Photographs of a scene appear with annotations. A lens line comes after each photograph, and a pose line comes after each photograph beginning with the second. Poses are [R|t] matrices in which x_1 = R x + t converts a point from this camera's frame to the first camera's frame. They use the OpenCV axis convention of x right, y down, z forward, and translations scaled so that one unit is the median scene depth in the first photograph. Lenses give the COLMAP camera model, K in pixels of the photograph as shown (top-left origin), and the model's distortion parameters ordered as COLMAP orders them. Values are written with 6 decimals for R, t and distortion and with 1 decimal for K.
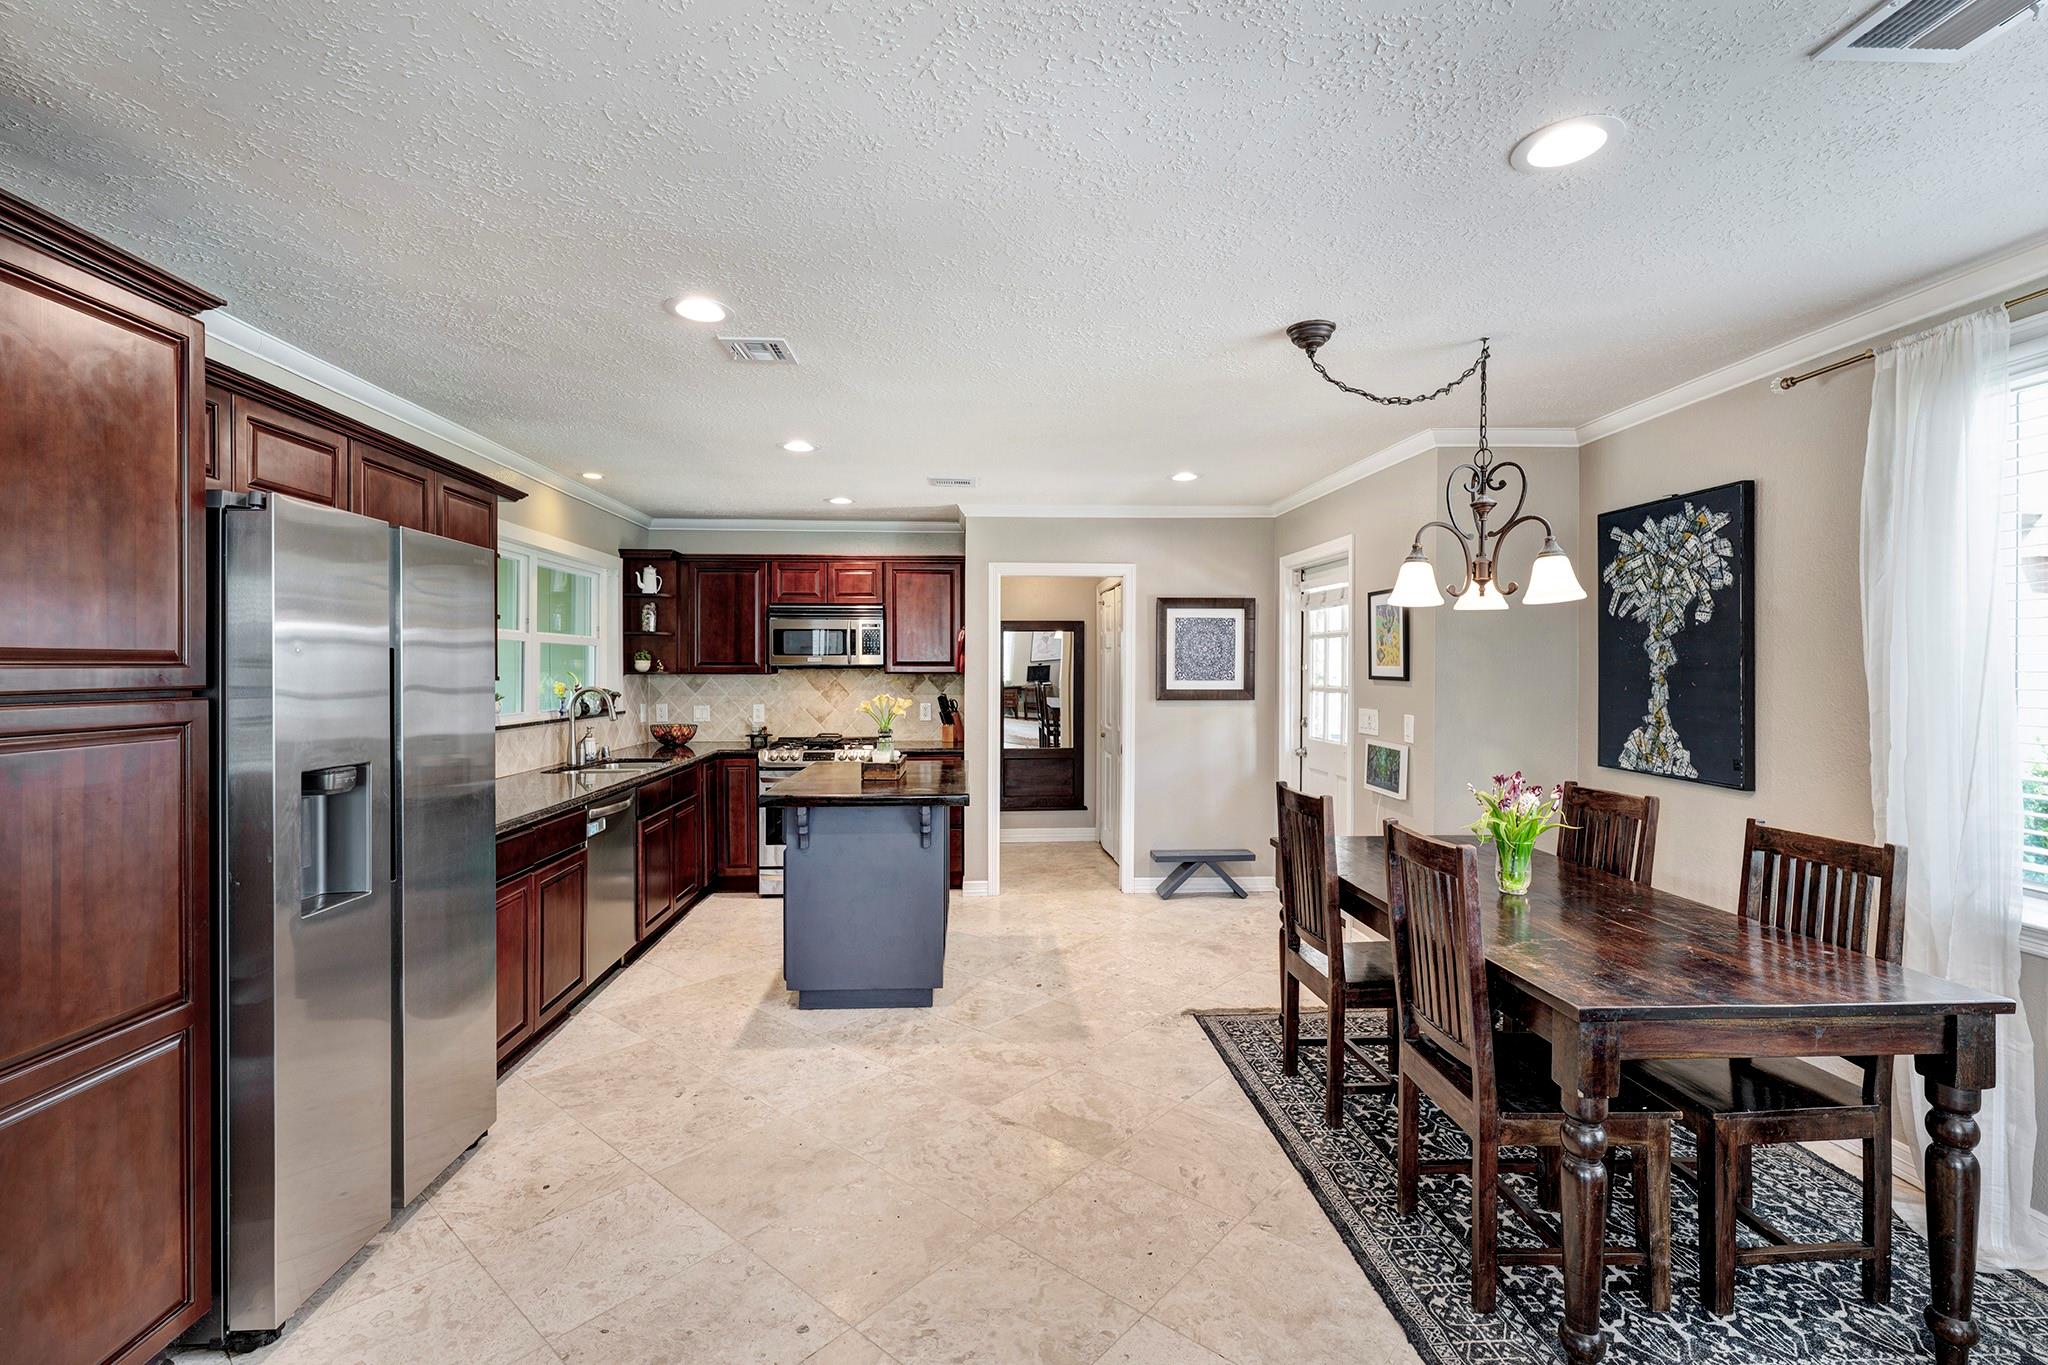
lens RADIAL K [[958.6, 0, 1008.8], [0, 958.6, 680.0], [0, 0, 1]] dist [-0.006061, -0.000182]
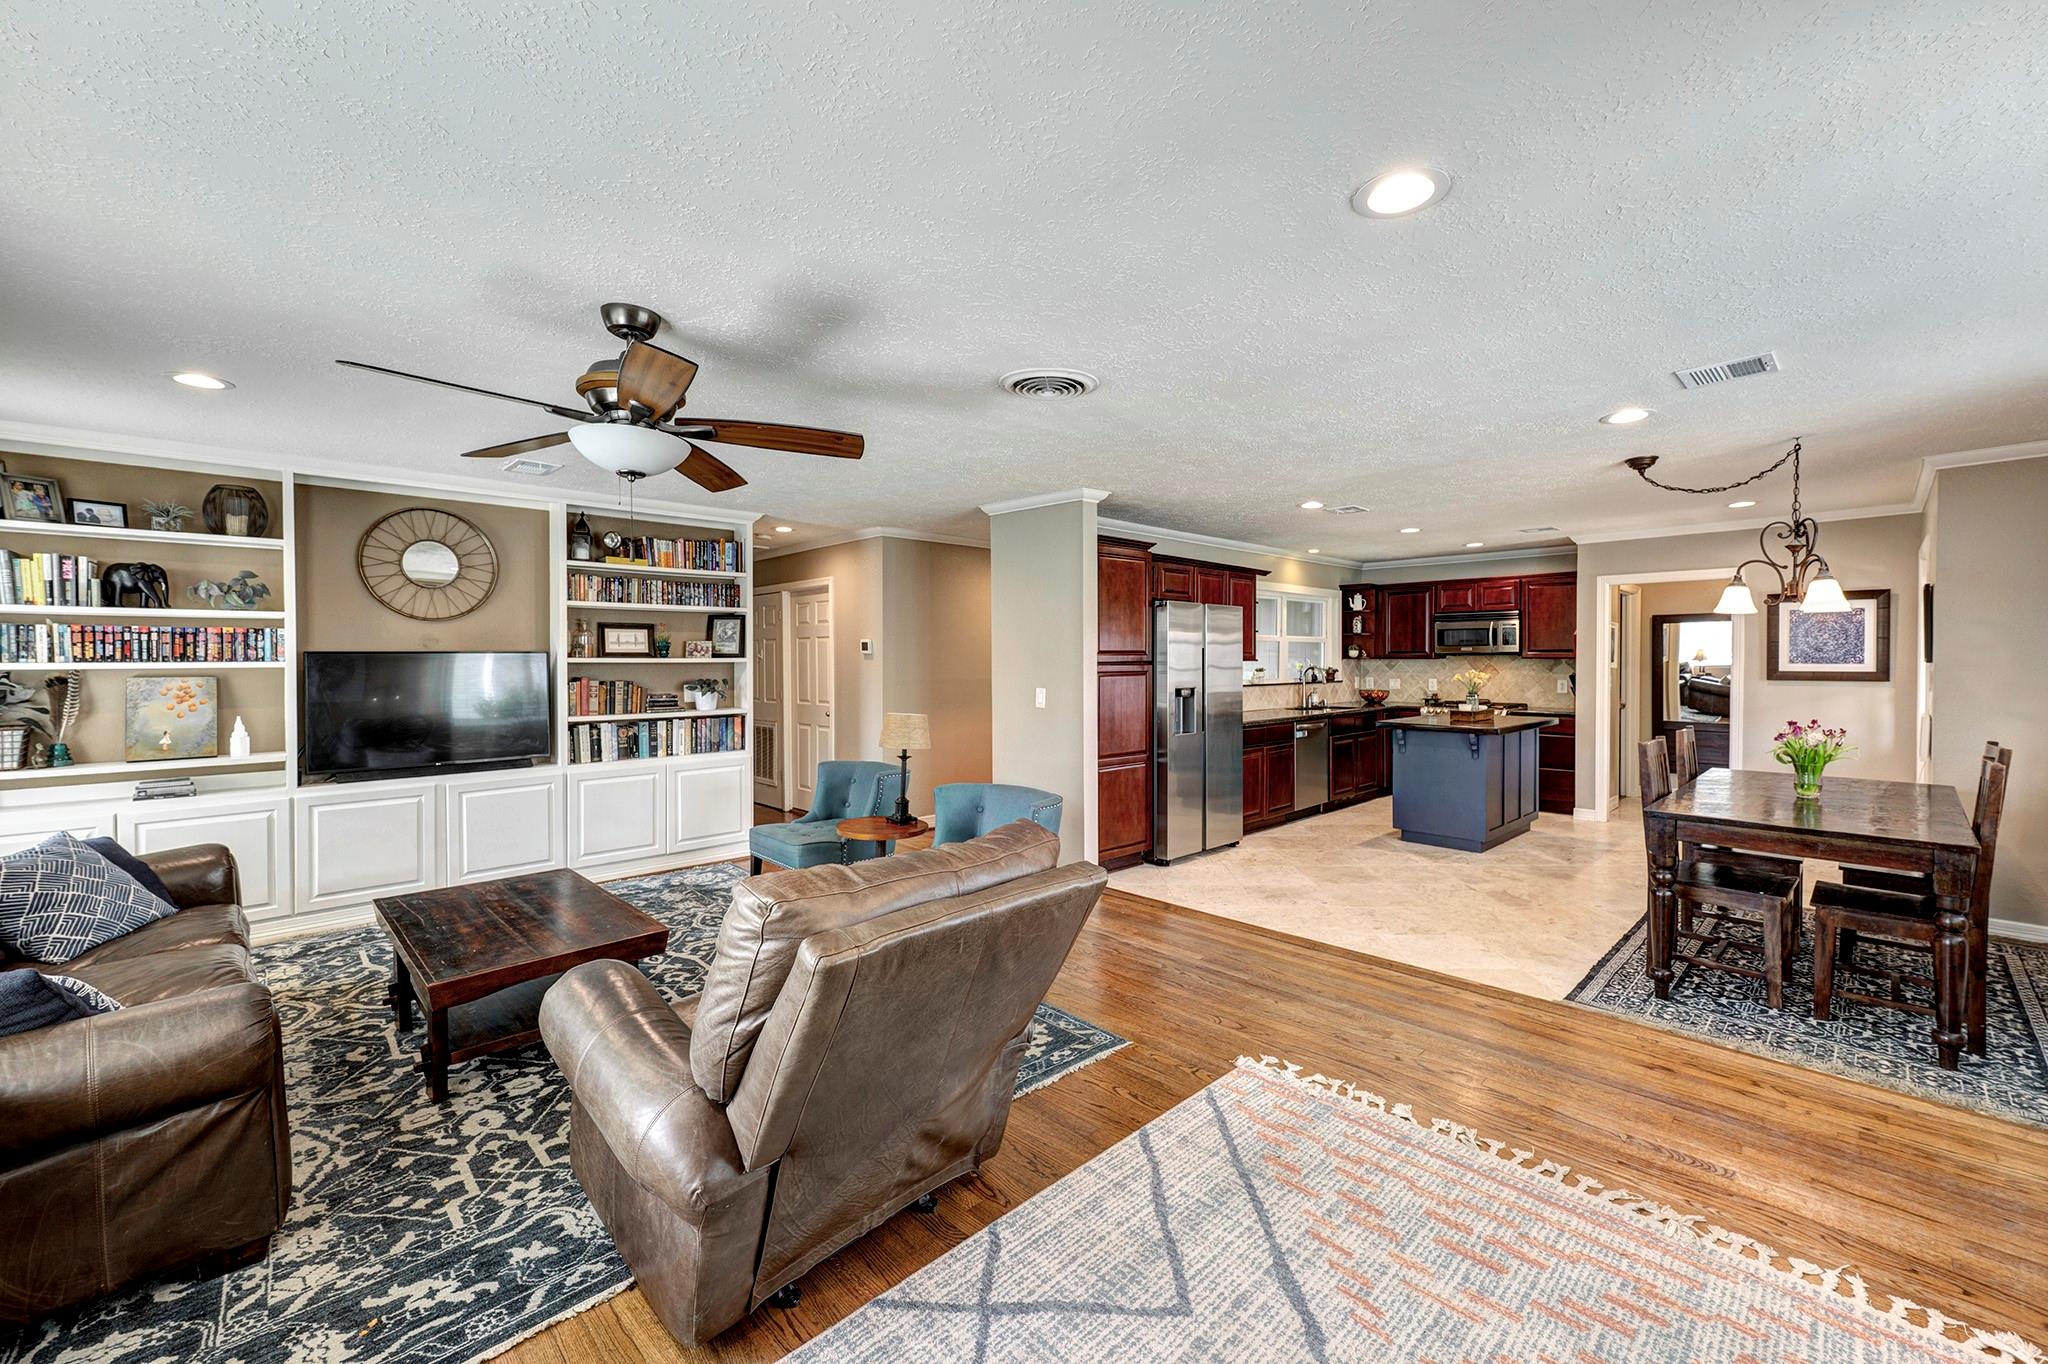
lens RADIAL K [[797.6, 0, 1008.2], [0, 797.6, 696.2], [0, 0, 1]] dist [-0.013038, -0.000189]
pose [[0.645628, 0.033138, -0.762933, 0.295757], [-0.004595, 0.999209, 0.039512, 0.006984], [0.763638, -0.022004, 0.645269, -0.362725]]
